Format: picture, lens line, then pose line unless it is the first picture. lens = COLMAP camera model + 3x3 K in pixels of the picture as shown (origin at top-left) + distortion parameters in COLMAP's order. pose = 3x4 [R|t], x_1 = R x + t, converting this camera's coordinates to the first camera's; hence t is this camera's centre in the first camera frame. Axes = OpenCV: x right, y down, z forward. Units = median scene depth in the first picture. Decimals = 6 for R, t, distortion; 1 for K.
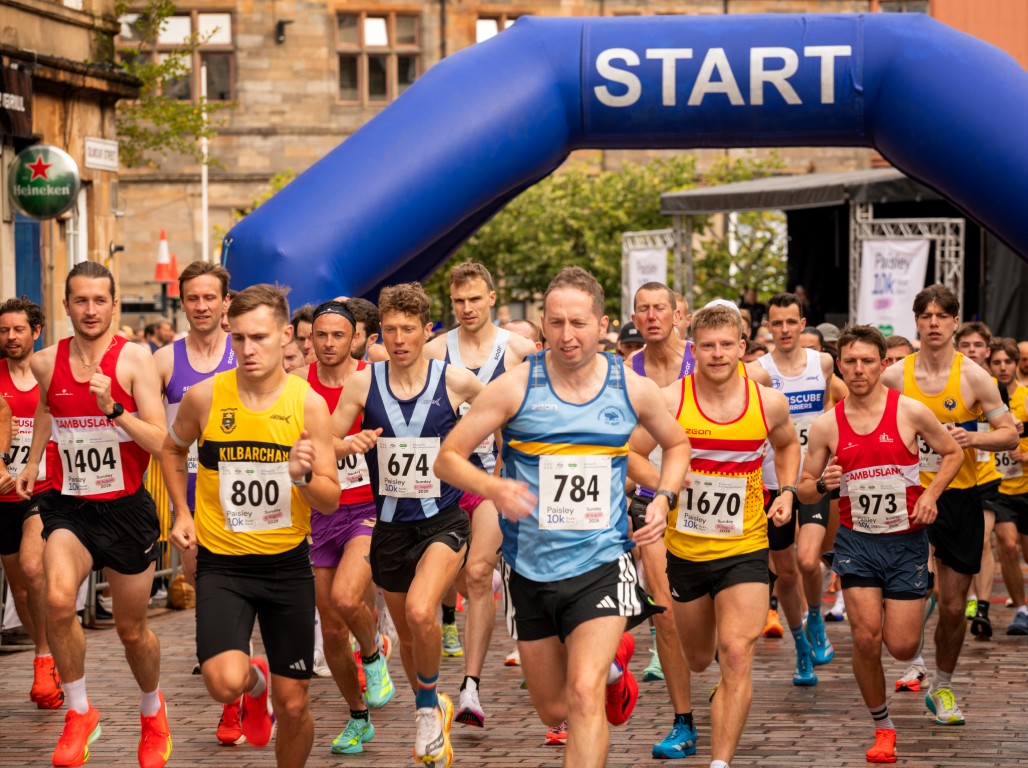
lens RADIAL K [[3941.2, 0, 514.0], [0, 3941.2, 384.0], [0, 0, 1]] dist [0.430437, -2.885614]
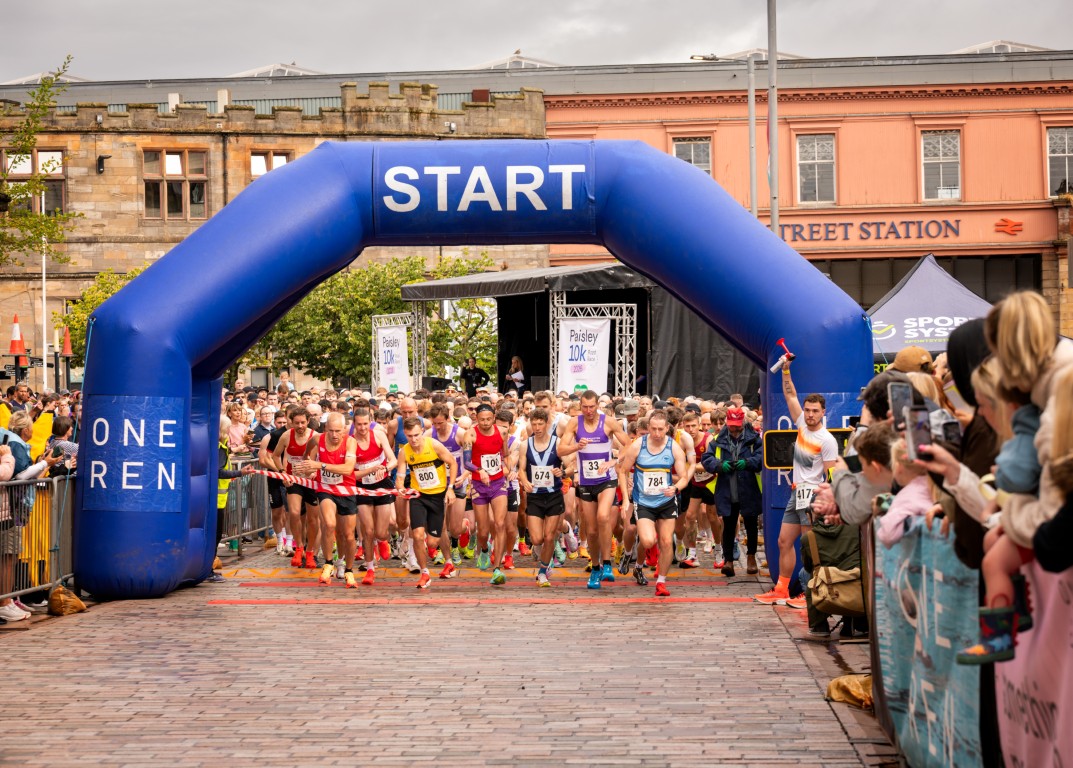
lens RADIAL K [[2961.3, 0, 536.5], [0, 2961.3, 384.0], [0, 0, 1]] dist [-0.168558, 1.130182]
pose [[0.995872, -0.005946, 0.090579, -0.008216], [0.007368, 0.999855, -0.015366, -0.000225], [-0.090474, 0.015970, 0.995771, 0.027535]]
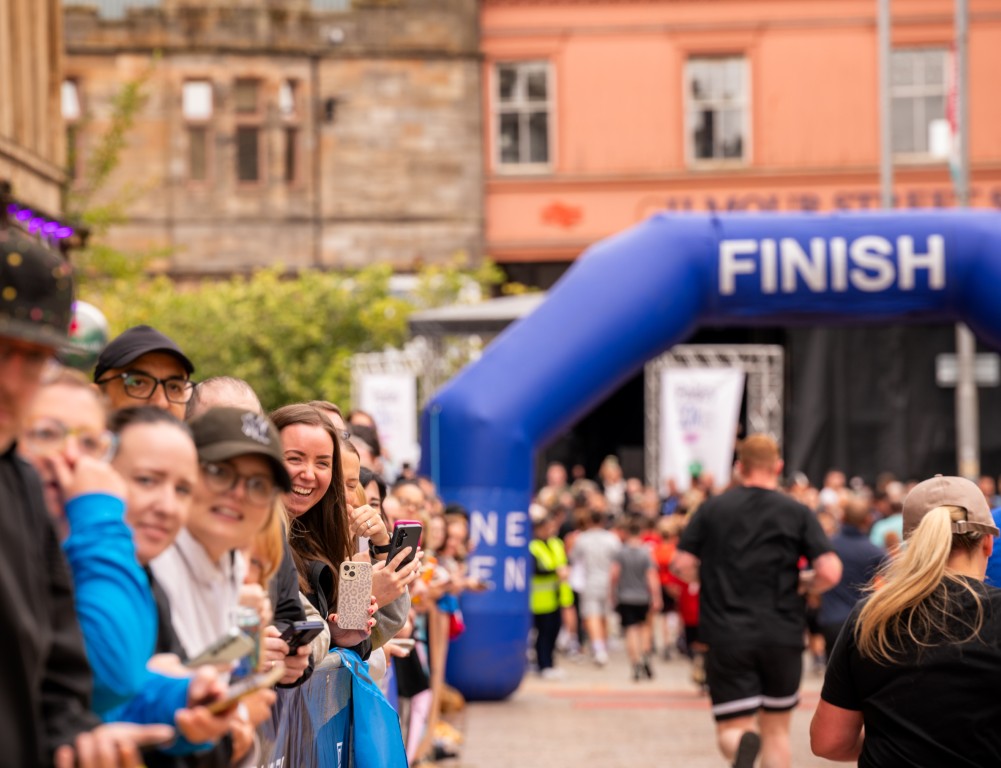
lens RADIAL K [[5468.3, 0, 435.1], [0, 5468.3, 383.9], [0, 0, 1]] dist [1.573229, -0.275981]
pose [[0.992104, 0.000501, 0.125418, -0.130235], [0.002663, 0.999682, -0.025058, -0.000714], [-0.125391, 0.025194, 0.991787, -0.284222]]
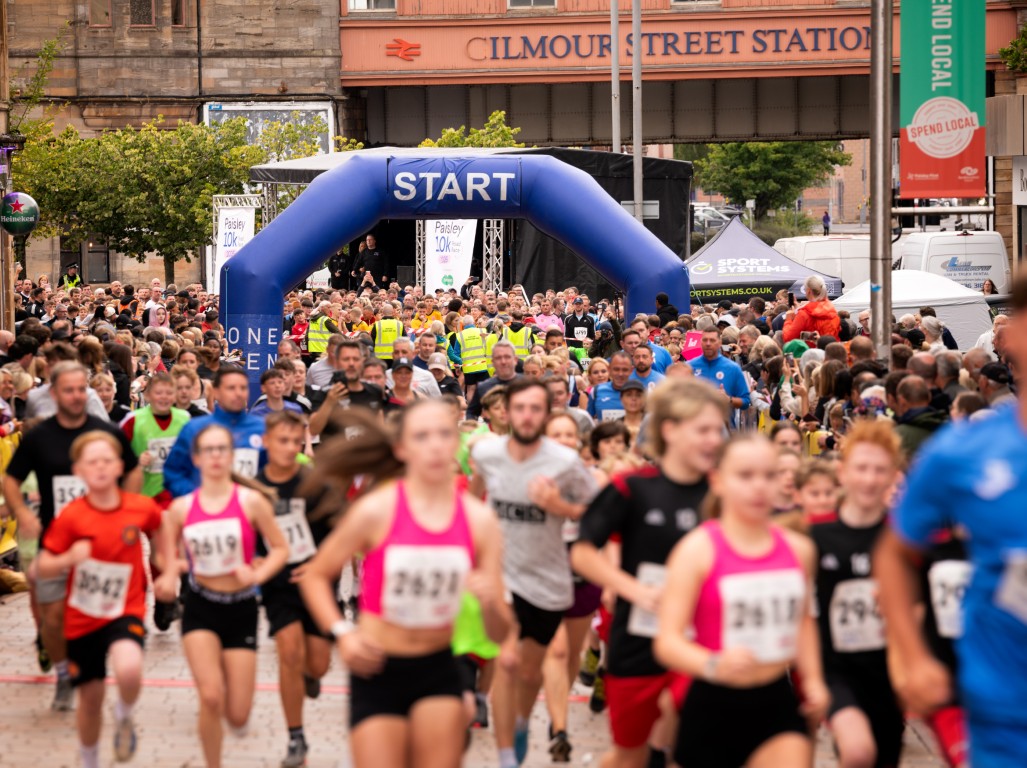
lens RADIAL K [[5980.5, 0, 513.5], [0, 5980.5, 384.0], [0, 0, 1]] dist [1.572458, 0.205447]
pose [[0.988898, -0.008339, 0.148362, -0.186874], [0.005620, 0.999809, 0.018741, -0.016001], [-0.148490, -0.017699, 0.988756, -1.026343]]
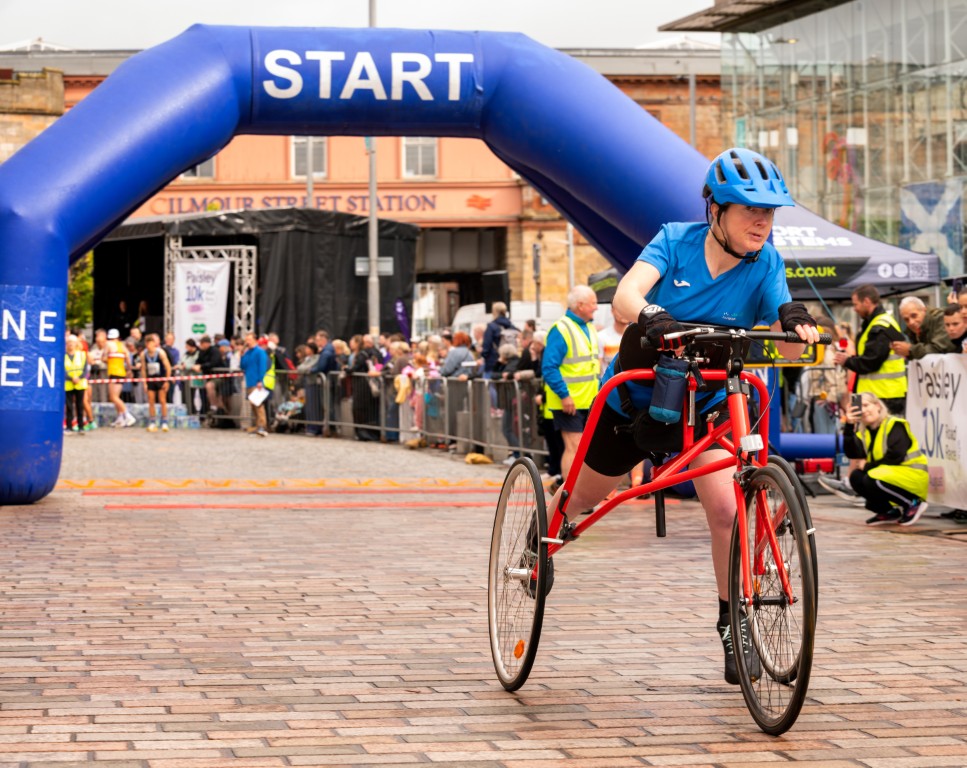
lens RADIAL K [[2568.6, 0, 483.5], [0, 2568.6, 384.0], [0, 0, 1]] dist [-0.230156, 0.520403]
pose [[0.957356, -0.000766, 0.288909, -0.068119], [0.001746, 0.999994, -0.003134, 0.009250], [-0.288904, 0.003505, 0.957352, 0.117466]]
